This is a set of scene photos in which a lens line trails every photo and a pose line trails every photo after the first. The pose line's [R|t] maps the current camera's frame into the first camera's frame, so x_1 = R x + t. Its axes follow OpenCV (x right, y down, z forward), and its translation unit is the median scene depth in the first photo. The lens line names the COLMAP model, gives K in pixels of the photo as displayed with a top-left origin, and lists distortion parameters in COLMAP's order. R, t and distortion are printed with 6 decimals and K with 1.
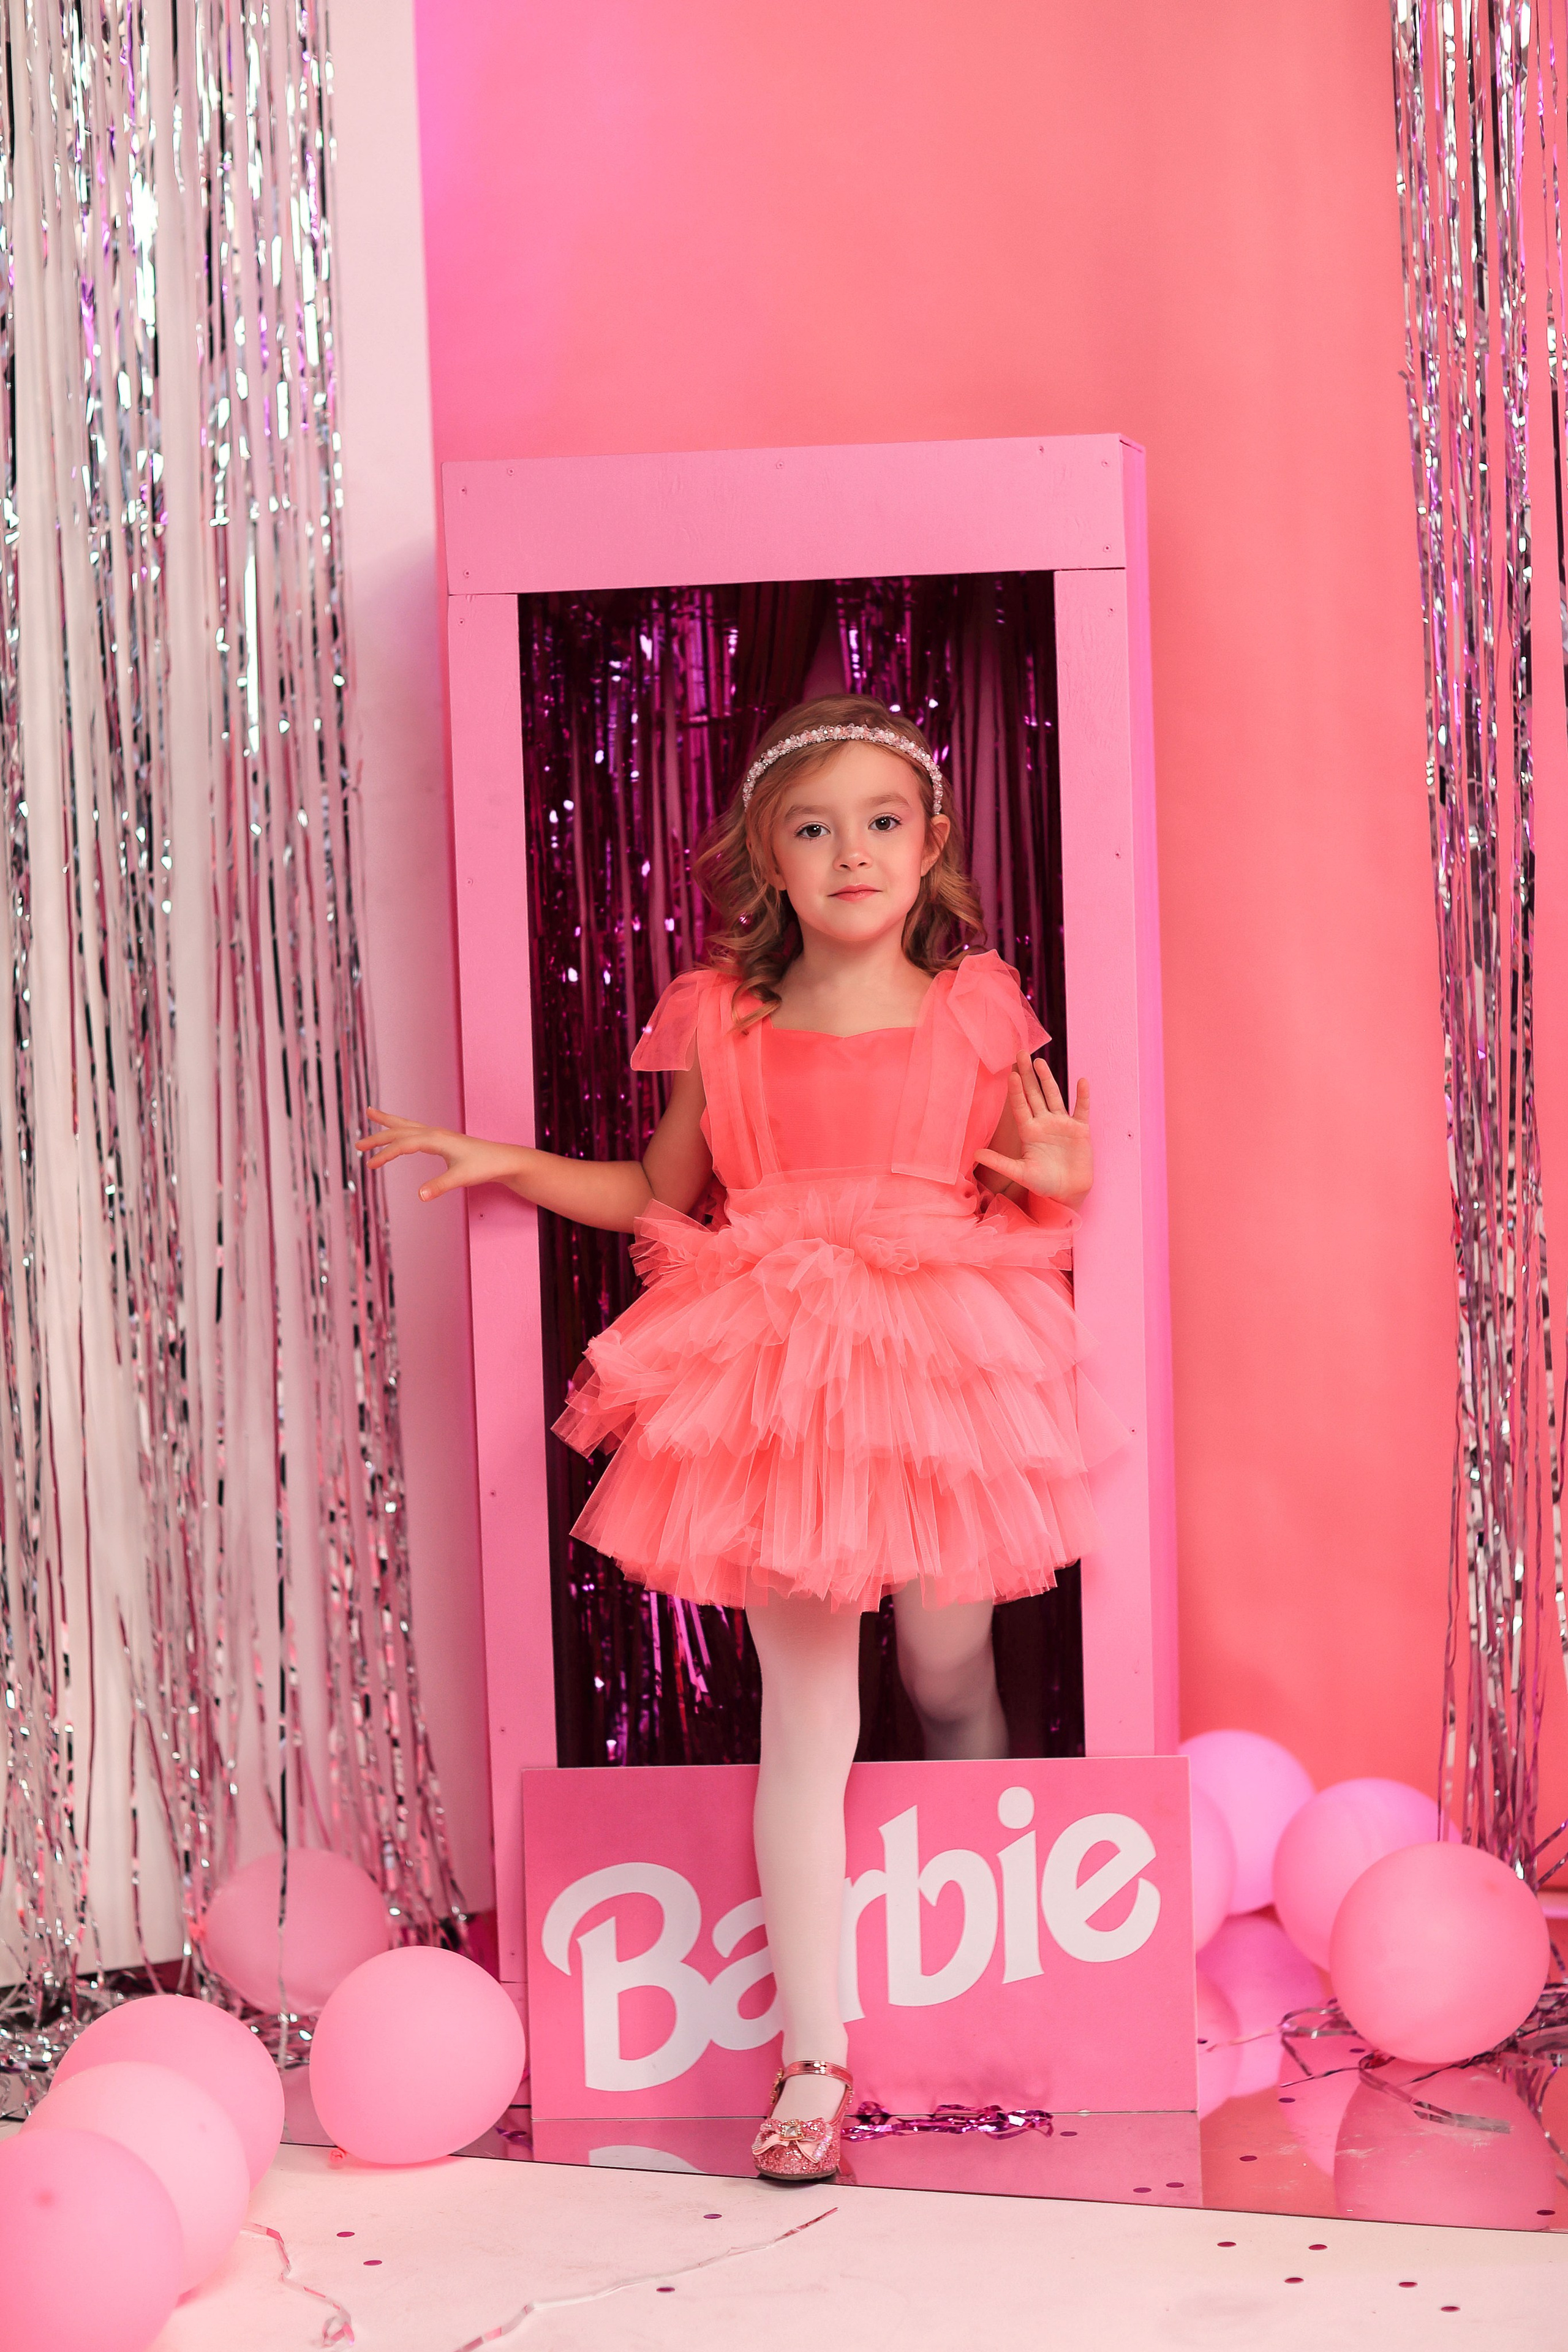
lens RADIAL K [[7170.3, 0, 776.5], [0, 7170.3, 1172.2], [0, 0, 1]] dist [-0.149256, 0.000000]
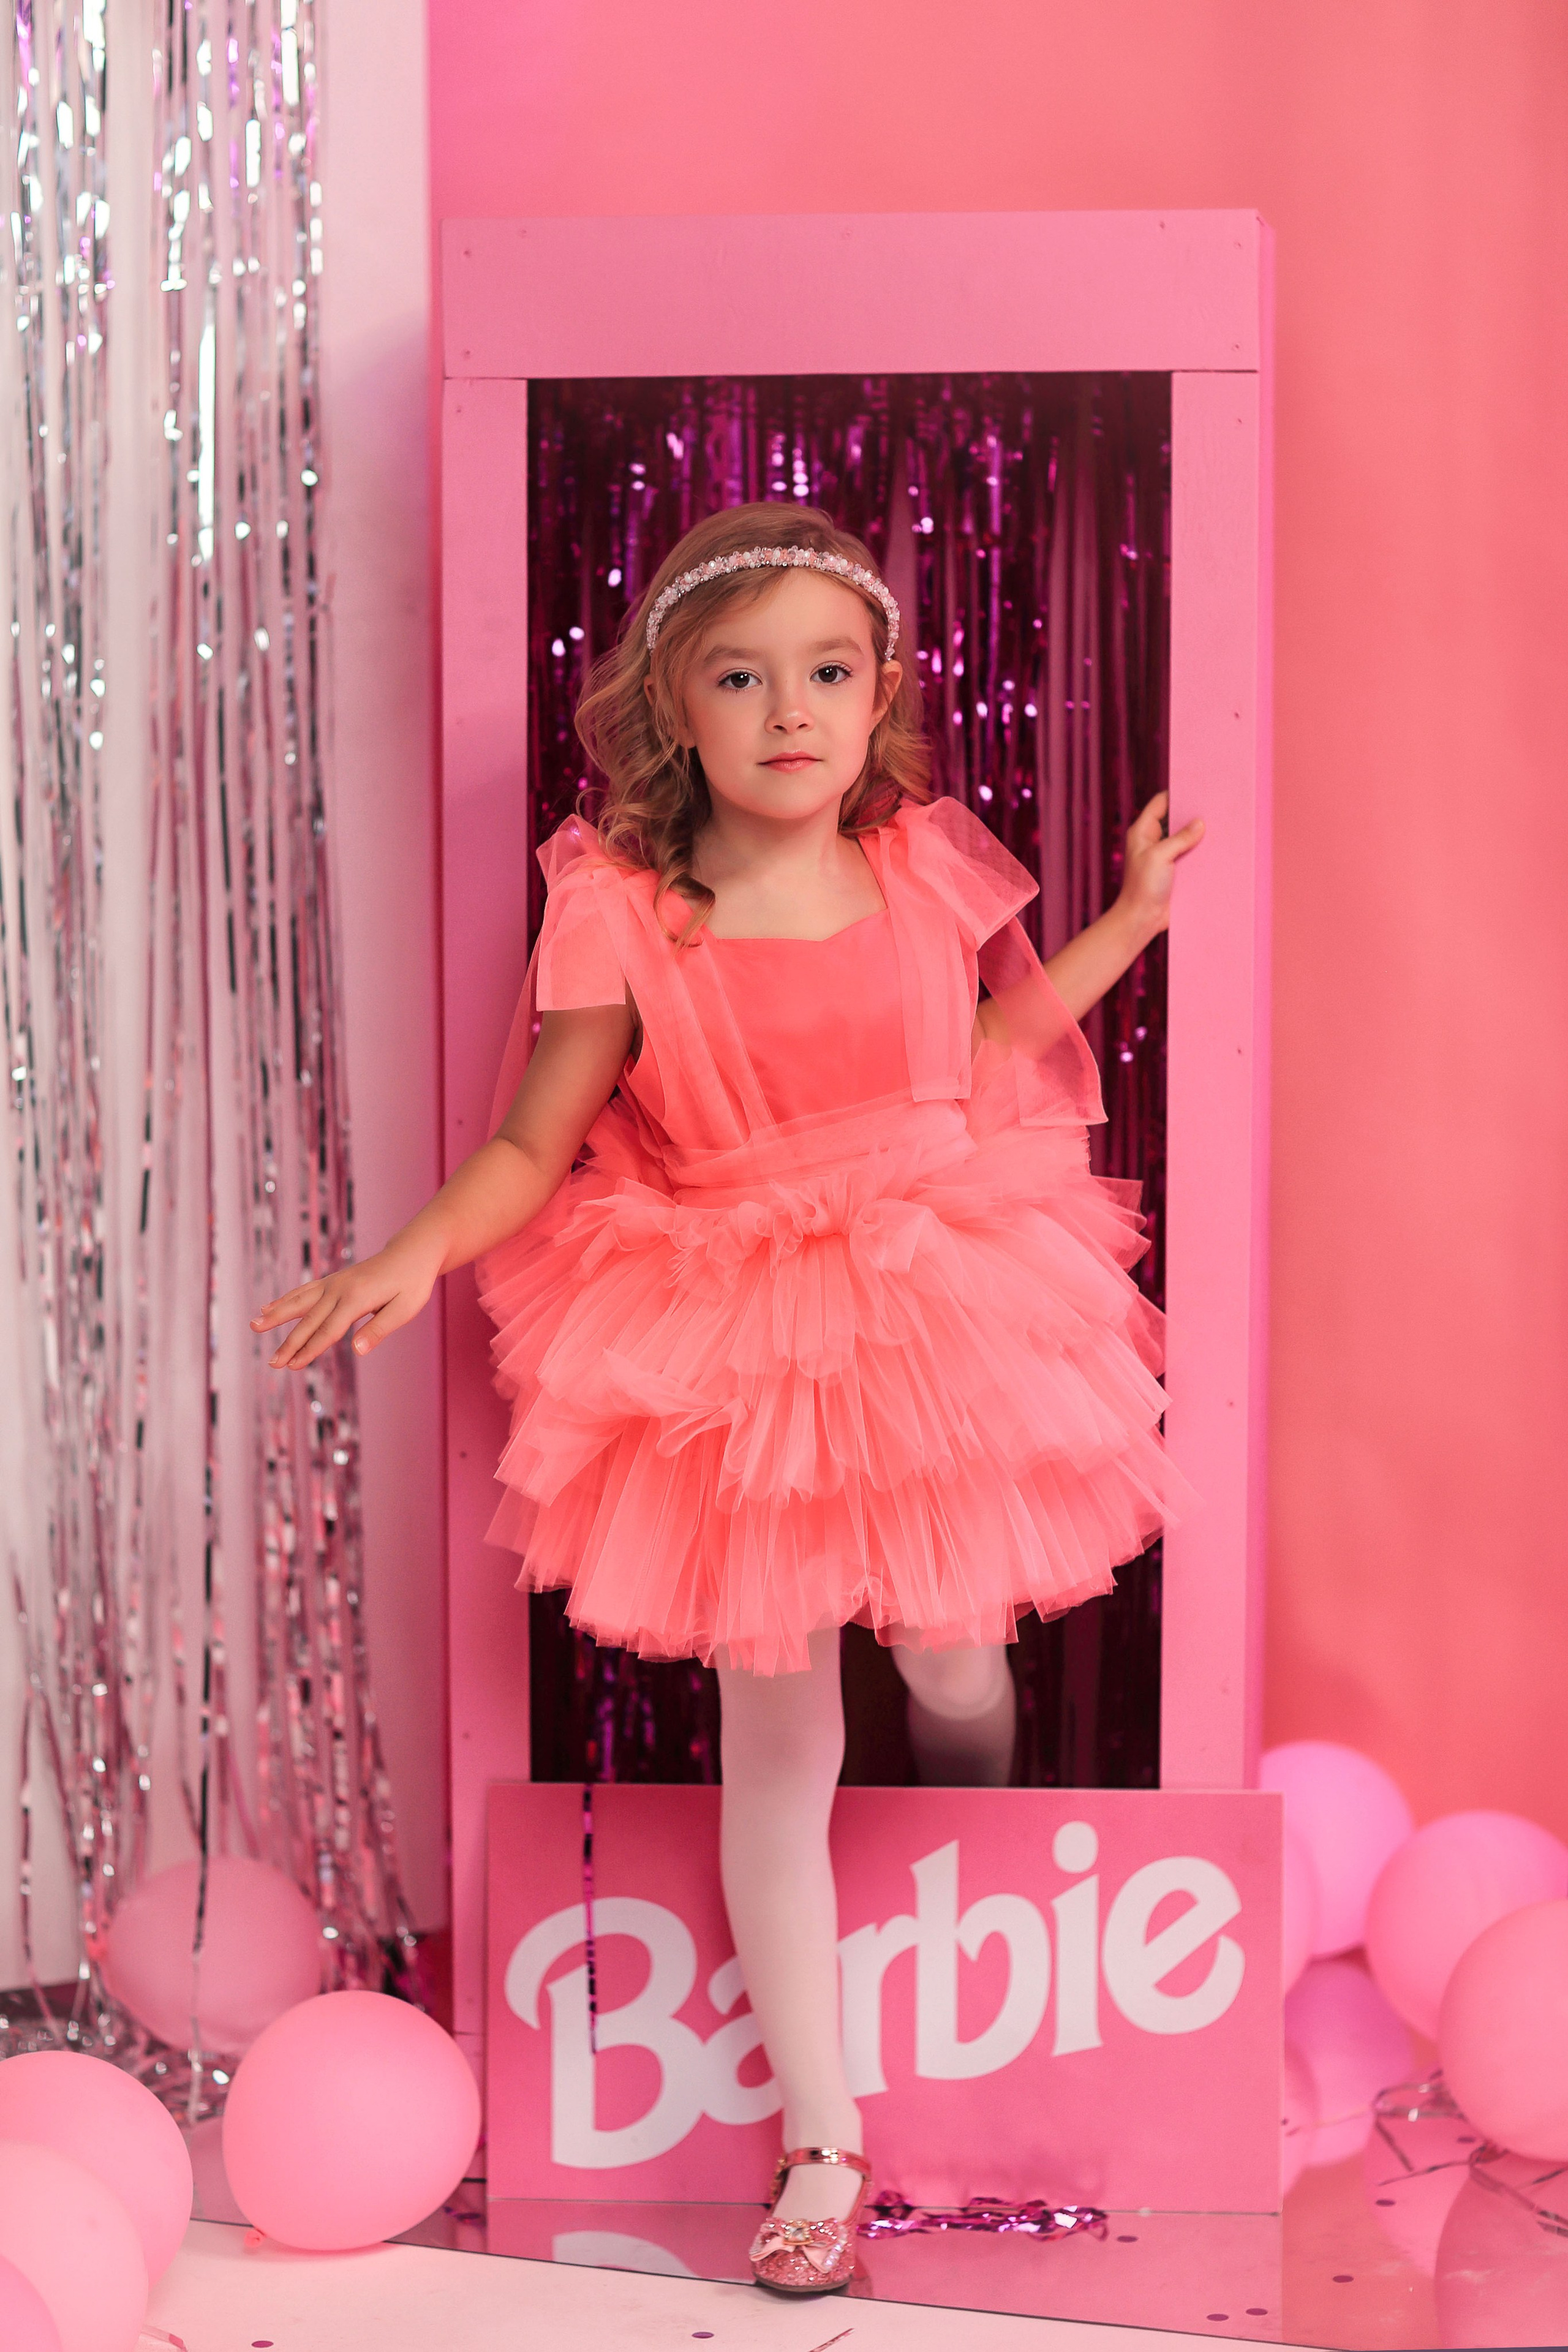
lens RADIAL K [[7170.3, 0, 783.9], [0, 7170.3, 1179.1], [0, 0, 1]] dist [-0.149256, 0.000000]
pose [[0.999460, 0.031528, 0.009211, -0.010442], [-0.031728, 0.999244, 0.022472, -0.006892], [-0.008495, -0.022752, 0.999705, 0.156458]]
